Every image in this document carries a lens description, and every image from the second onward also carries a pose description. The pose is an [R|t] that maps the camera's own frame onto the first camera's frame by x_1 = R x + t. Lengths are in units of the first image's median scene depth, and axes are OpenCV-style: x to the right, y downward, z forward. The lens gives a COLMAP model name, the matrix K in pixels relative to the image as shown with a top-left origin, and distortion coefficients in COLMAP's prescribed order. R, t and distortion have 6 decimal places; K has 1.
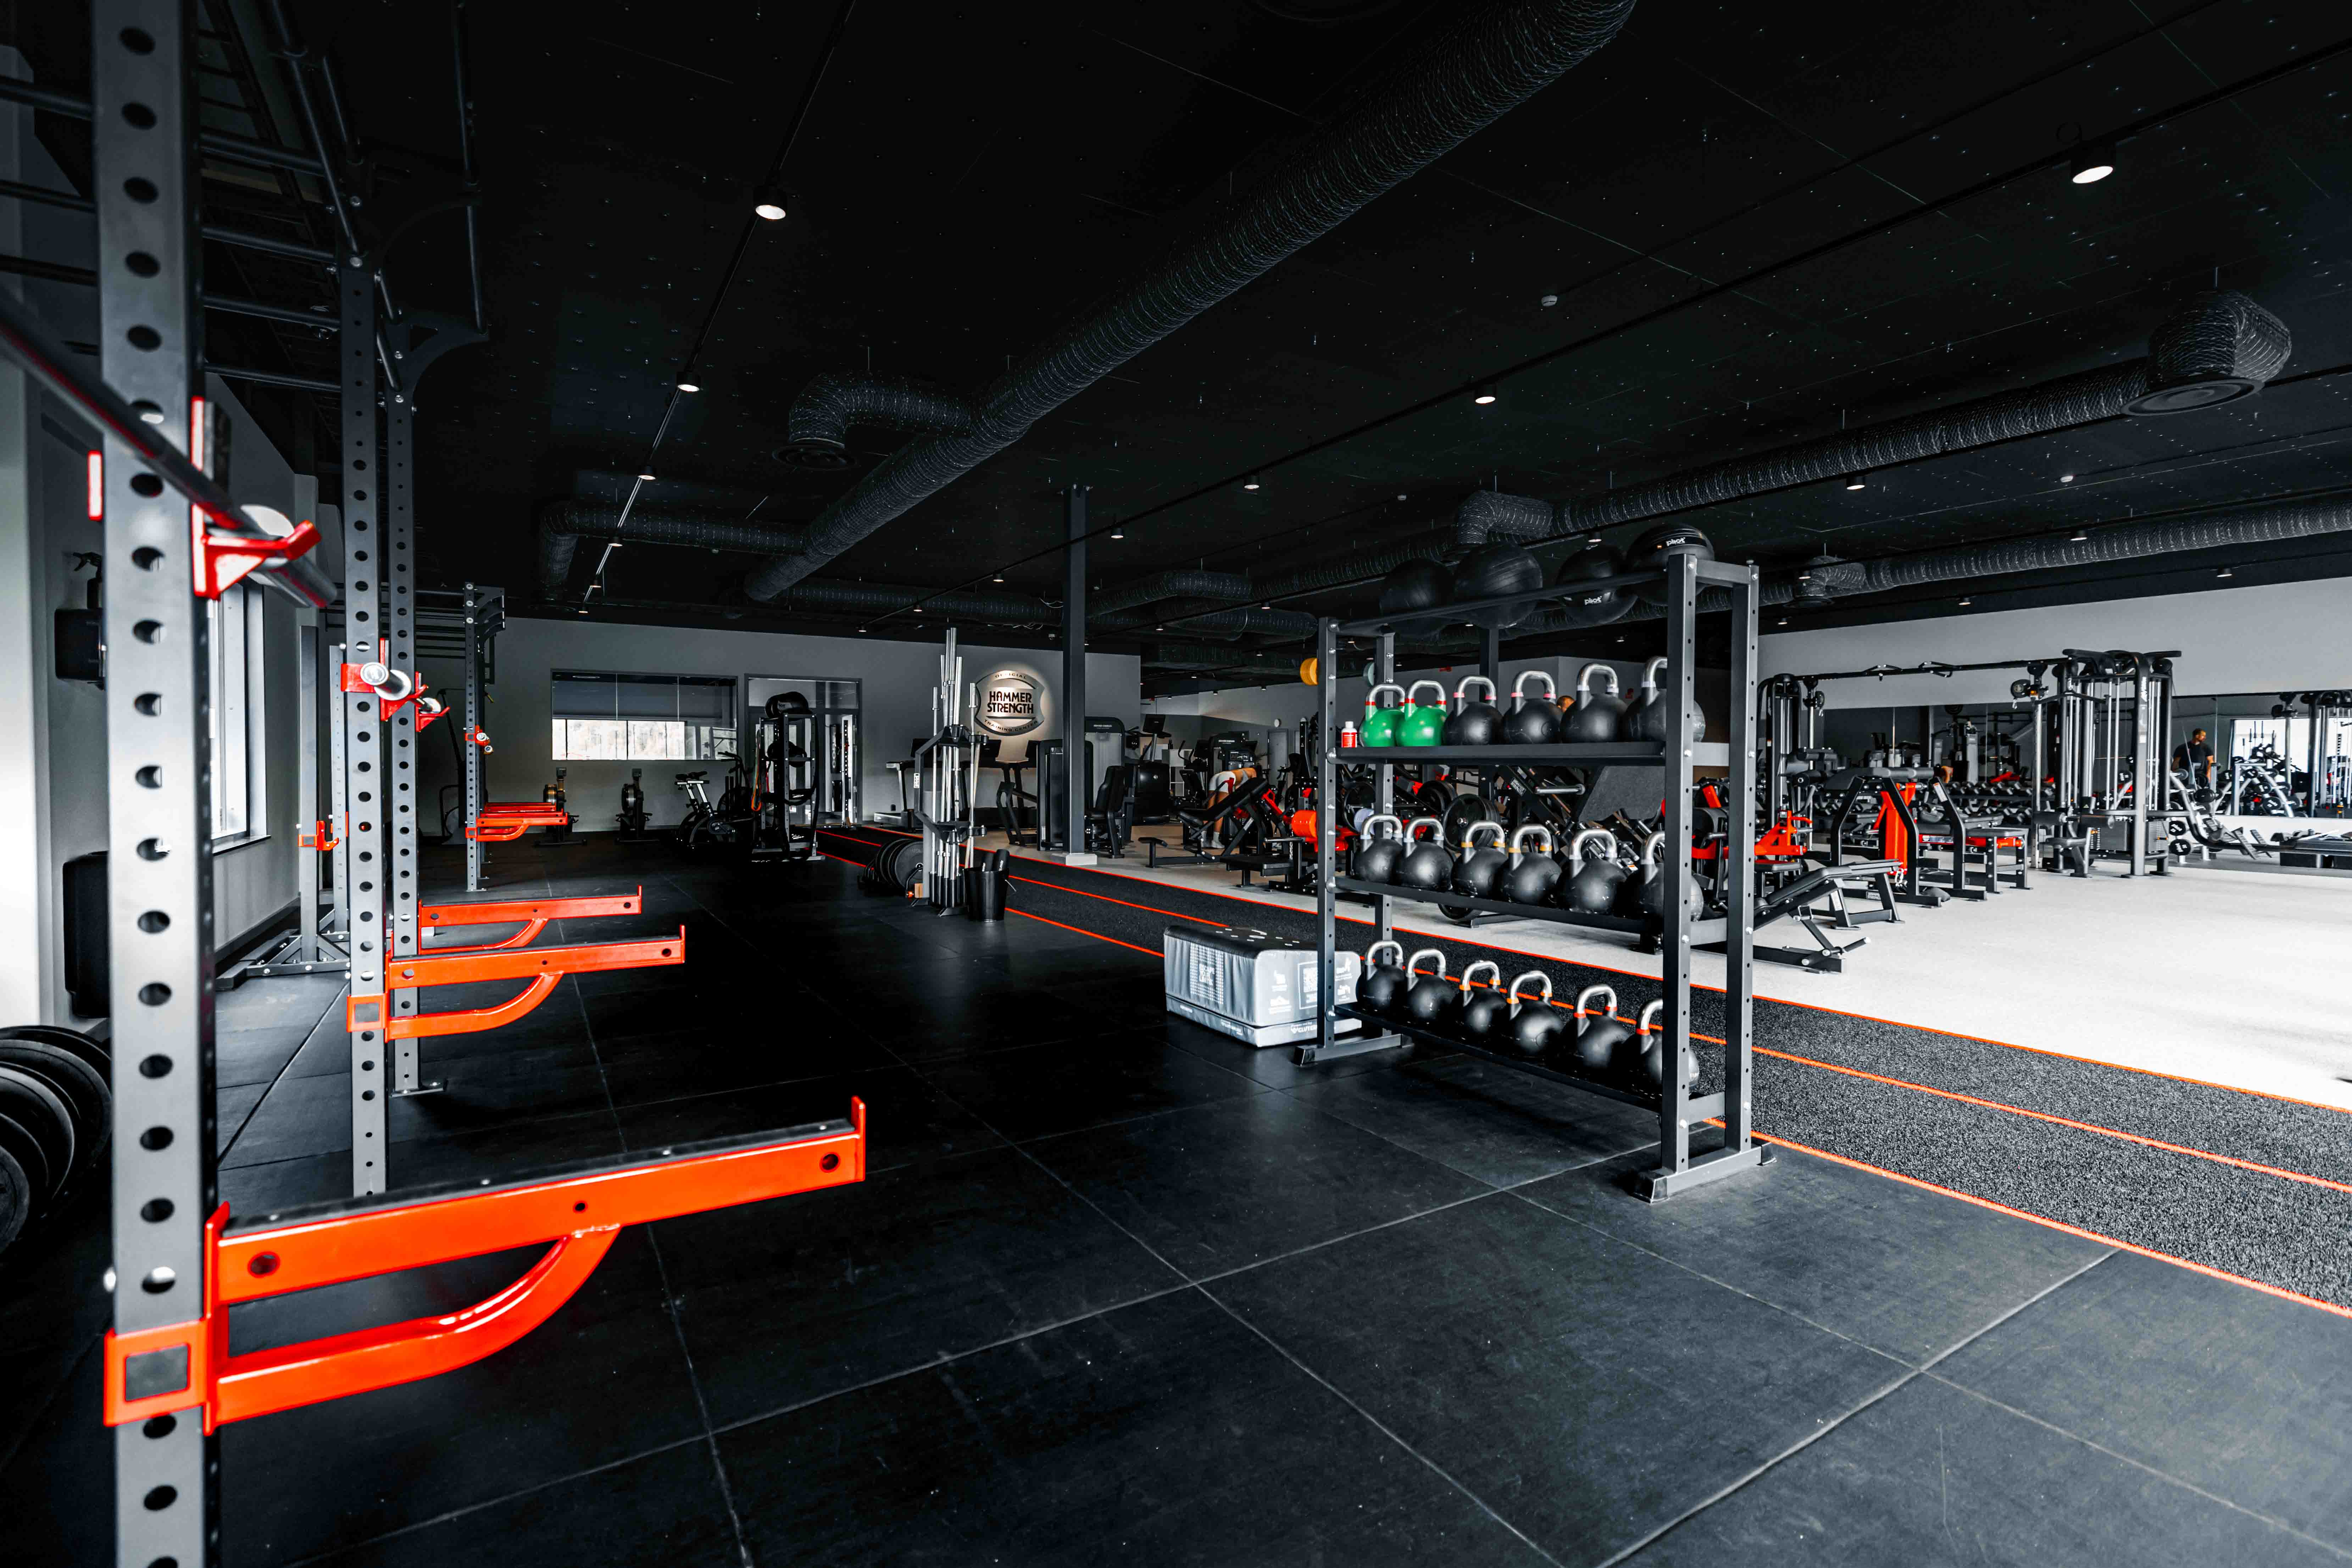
lens RADIAL K [[1082.9, 0, 1172.0], [0, 1082.9, 781.1], [0, 0, 1]] dist [0.013488, 0.000104]
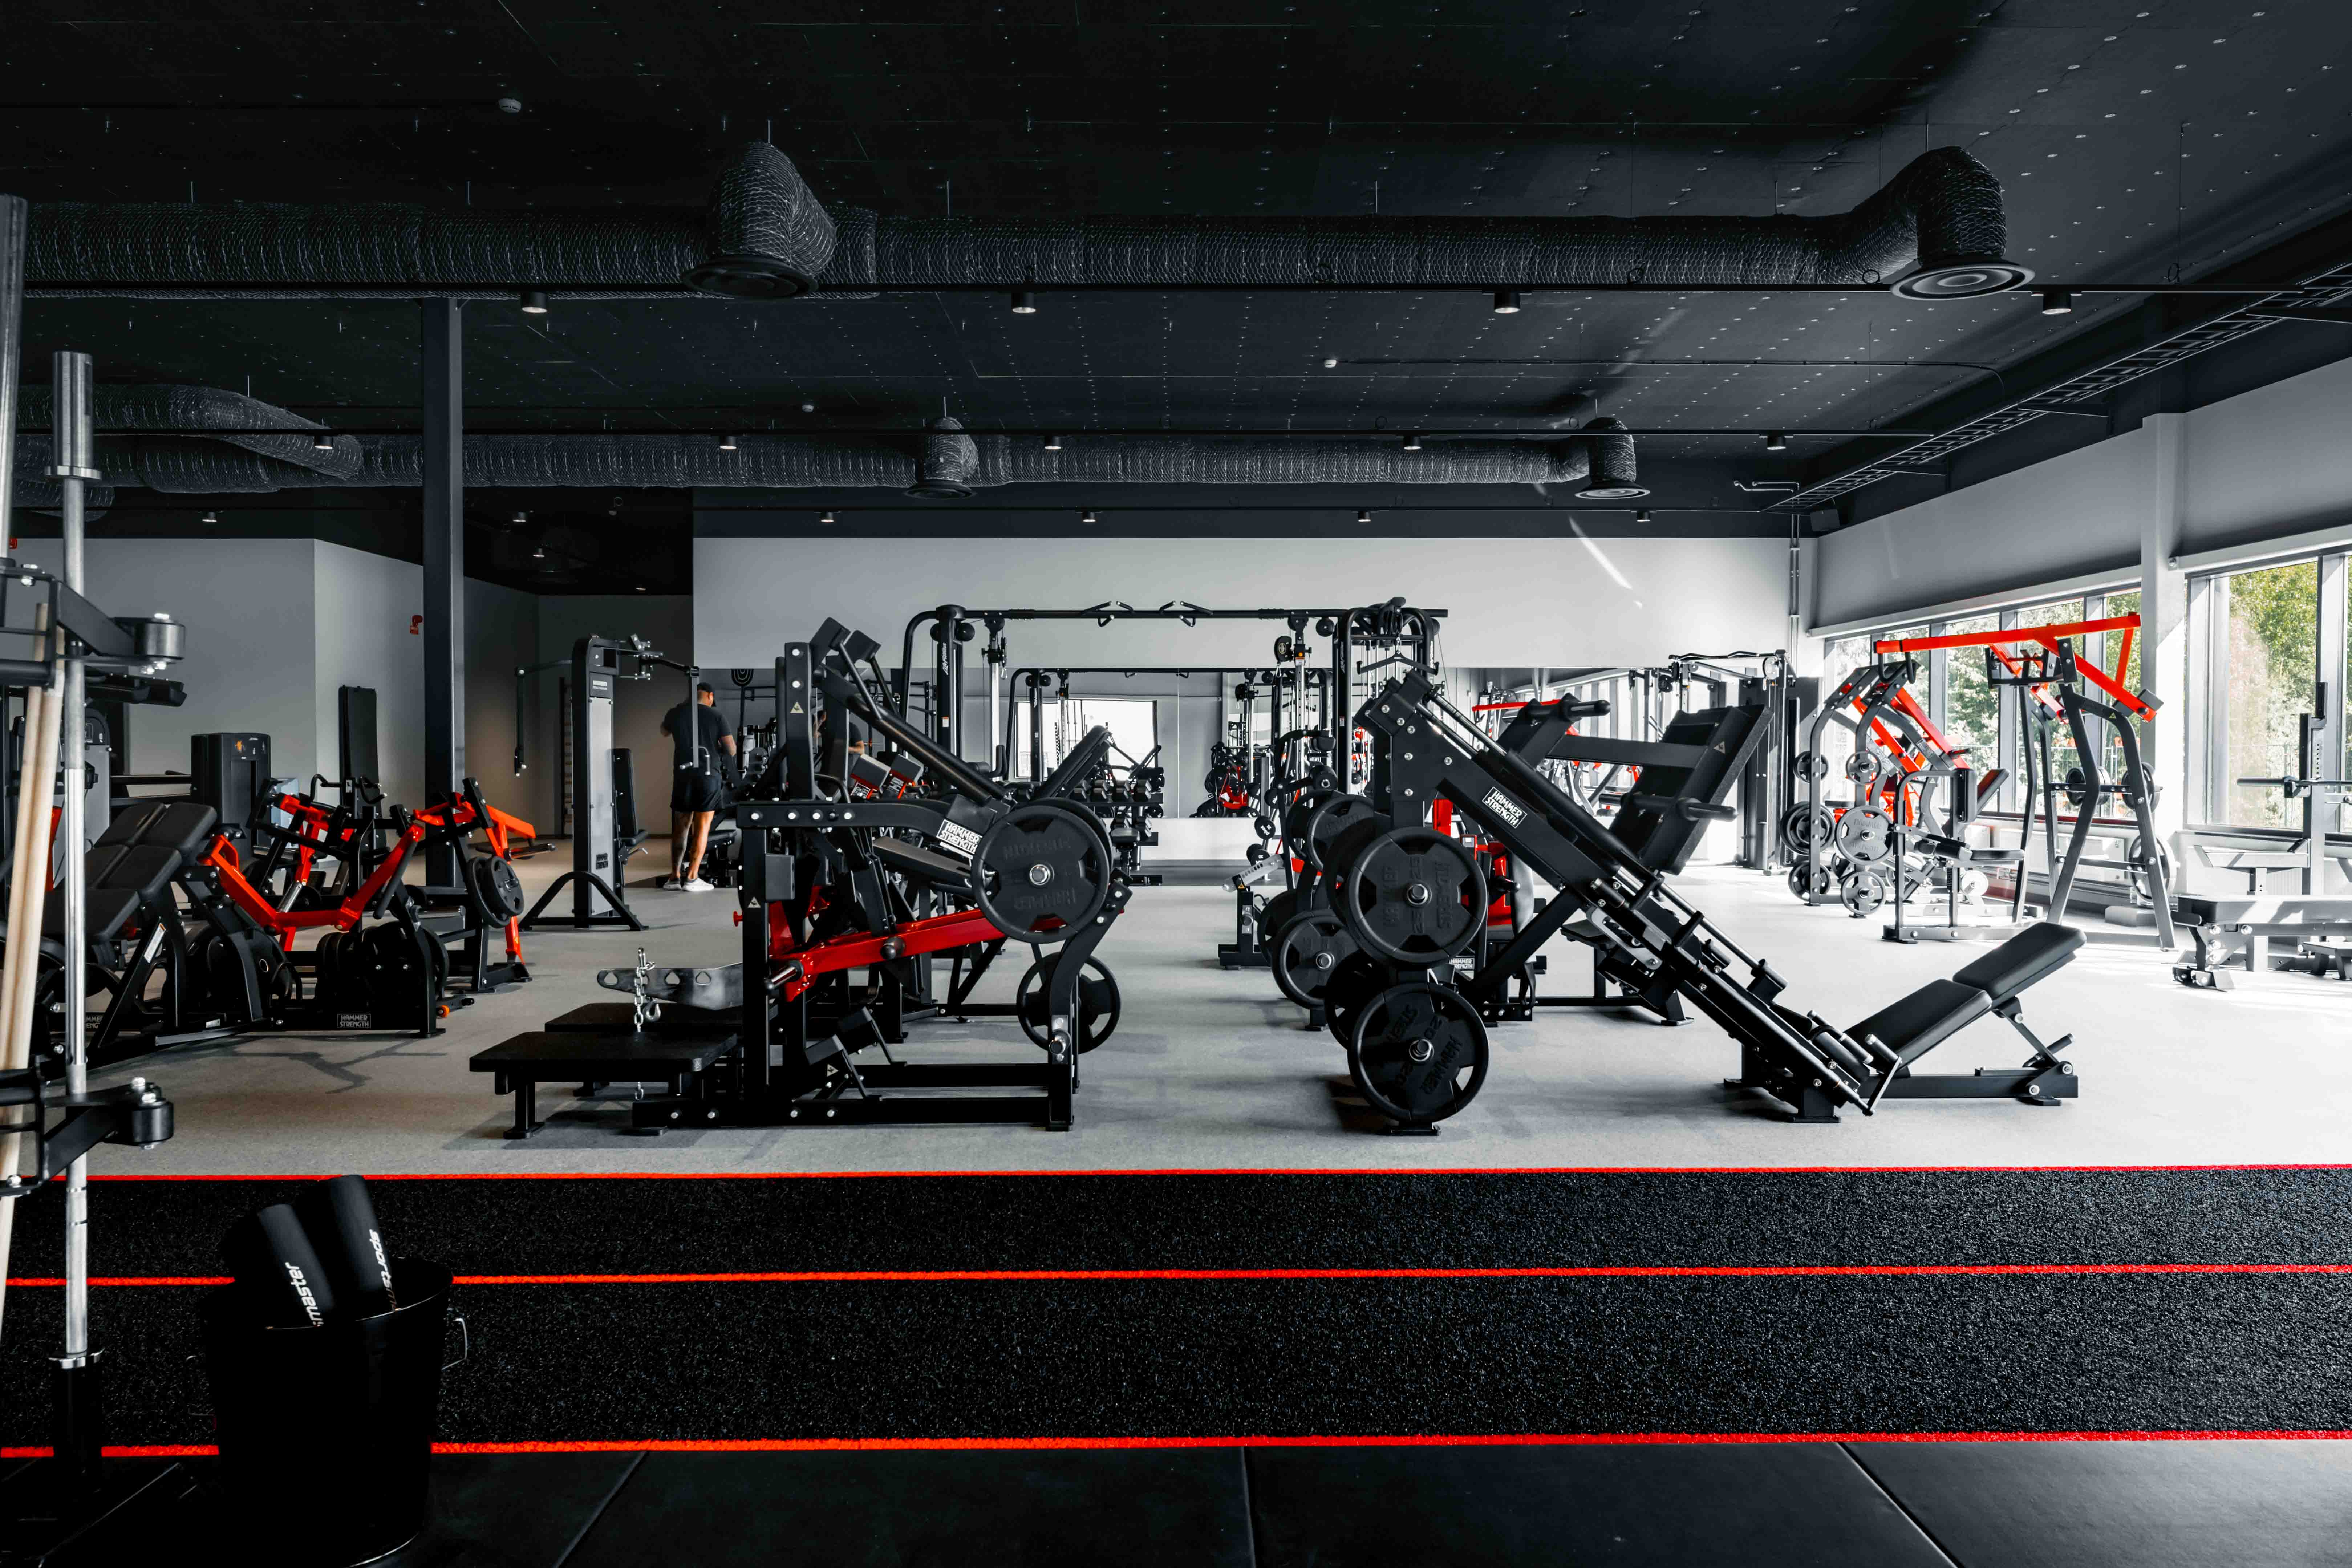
lens RADIAL K [[1767.8, 0, 1212.3], [0, 1767.8, 778.8], [0, 0, 1]] dist [0.006158, 0.002441]
pose [[0.517115, -0.016972, 0.855748, -0.242059], [0.019867, 0.999772, 0.007823, -0.010553], [-0.855685, 0.012956, 0.517334, 0.472986]]
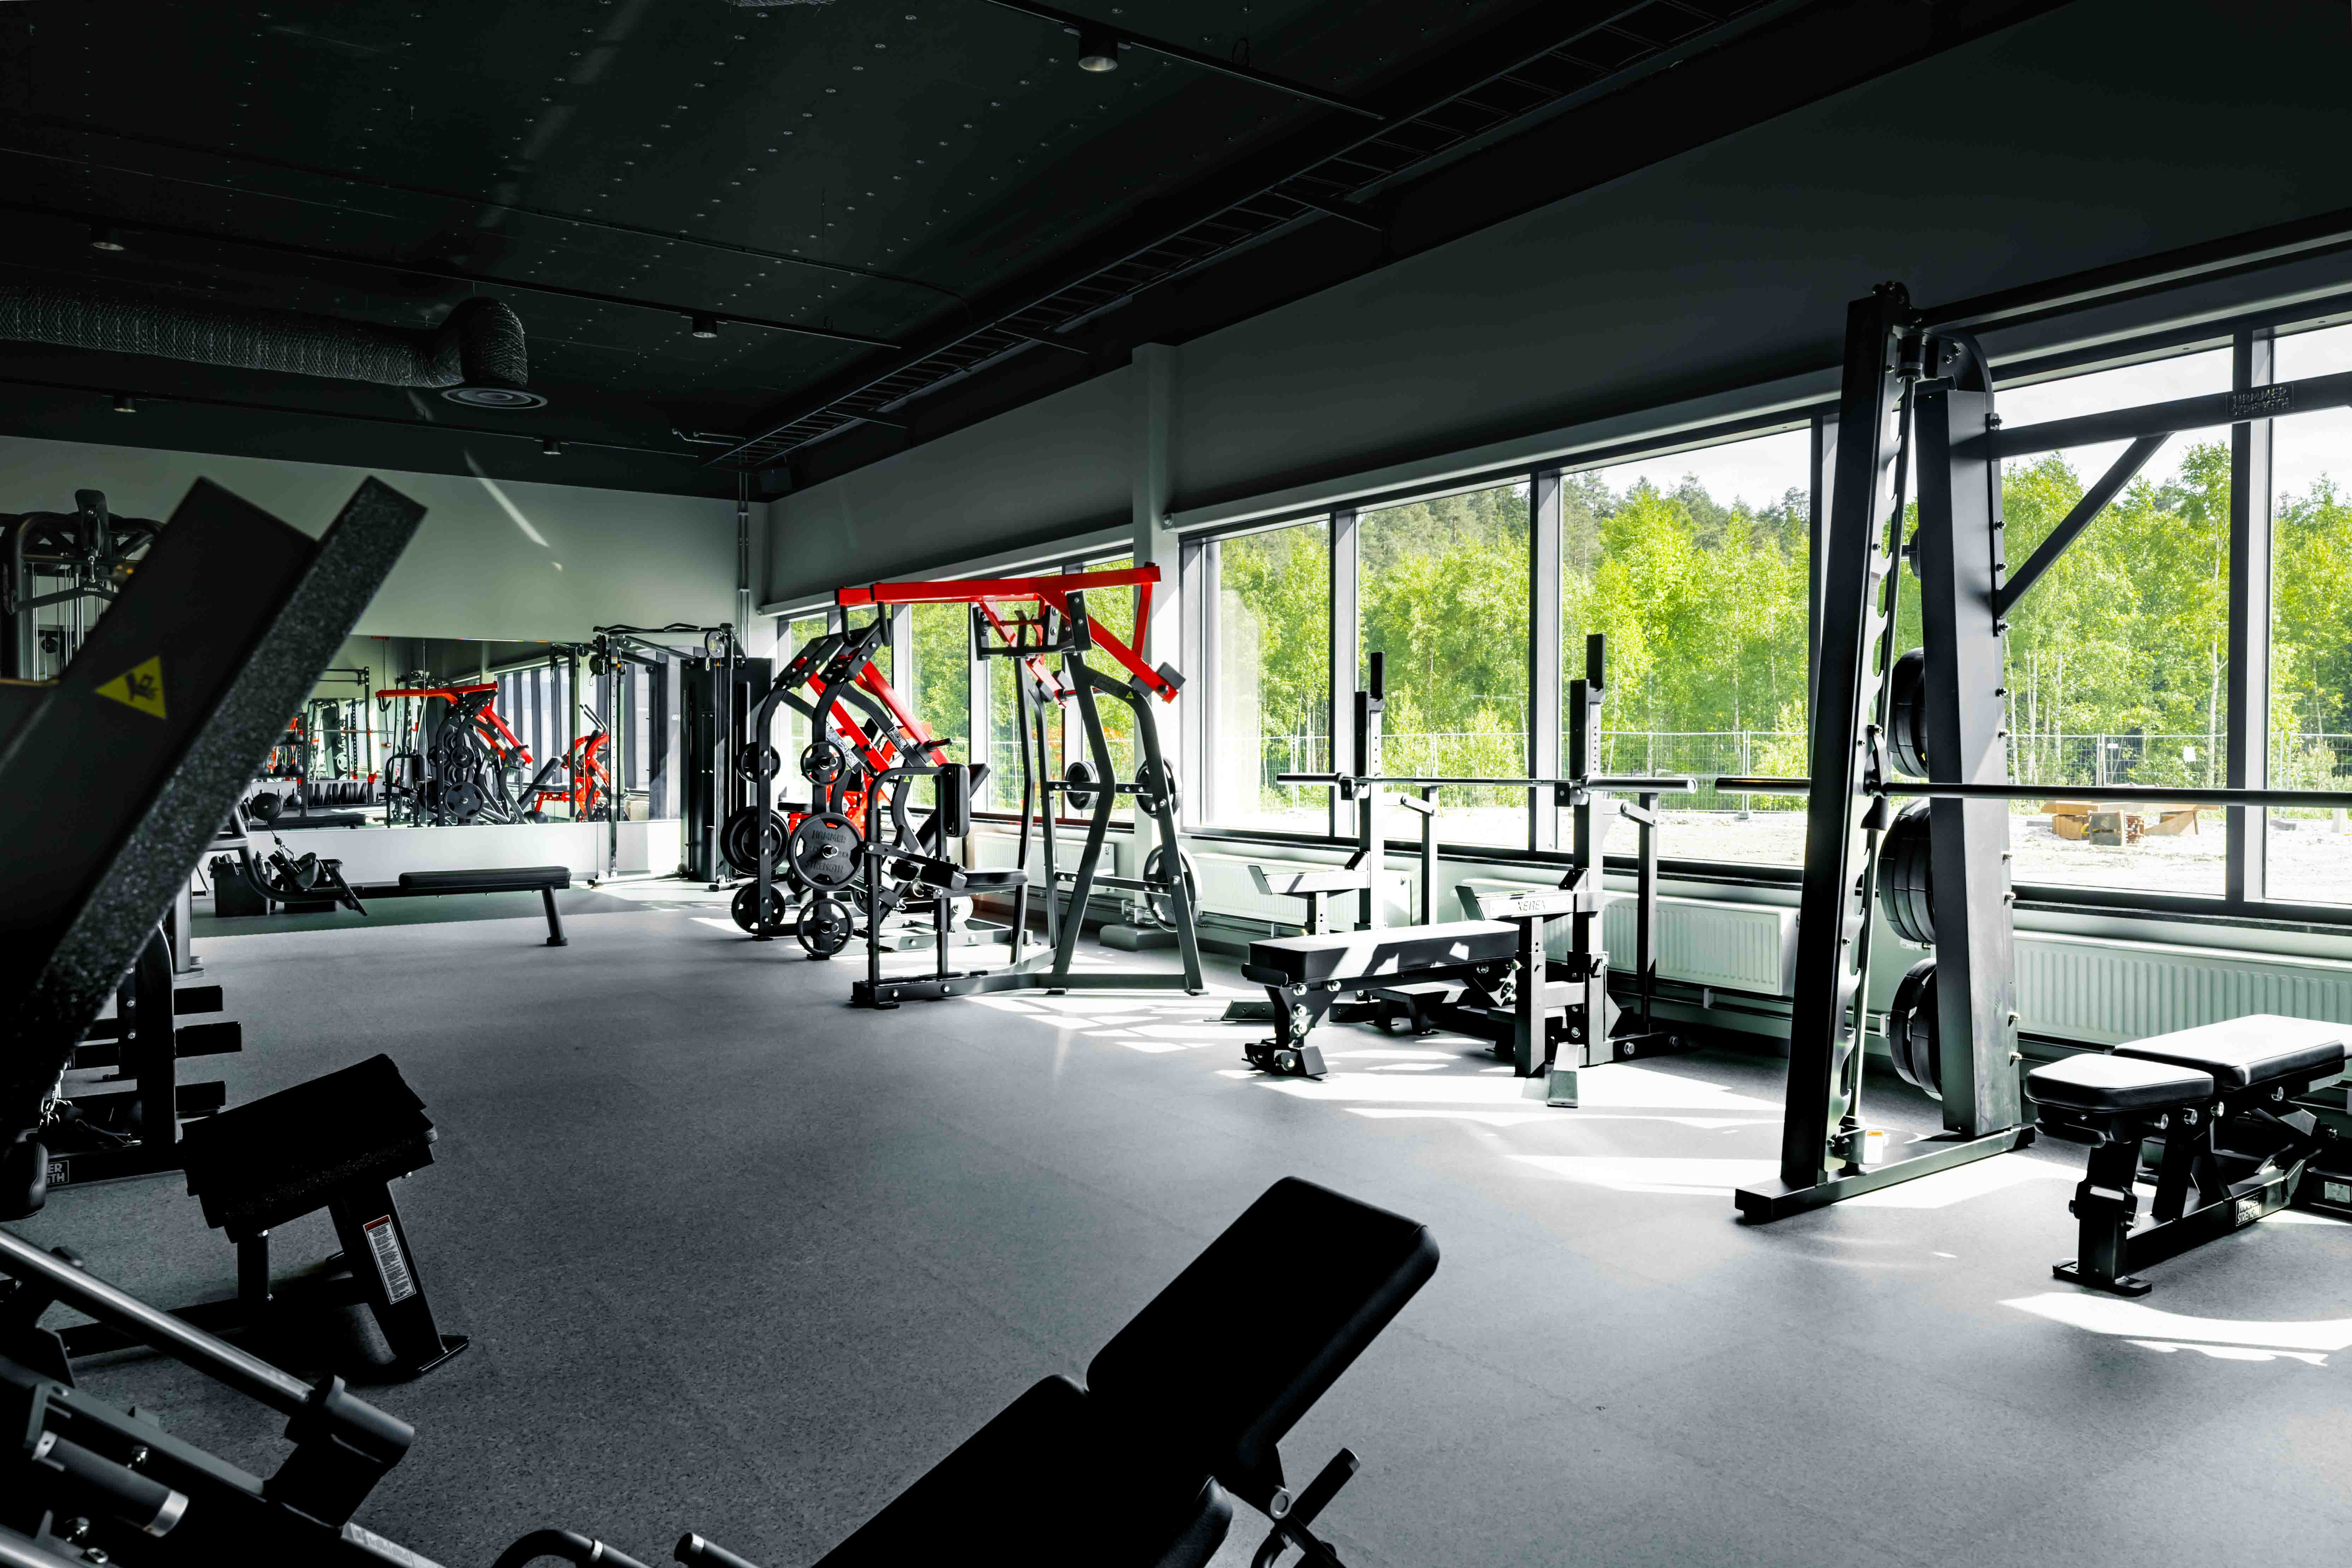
lens RADIAL K [[1554.9, 0, 1164.1], [0, 1554.9, 782.9], [0, 0, 1]] dist [0.006683, 0.002477]
pose [[-0.027254, -0.028108, 0.999233, 0.157833], [0.022996, 0.999322, 0.028737, -0.009239], [-0.999364, 0.023762, -0.026589, 0.551884]]
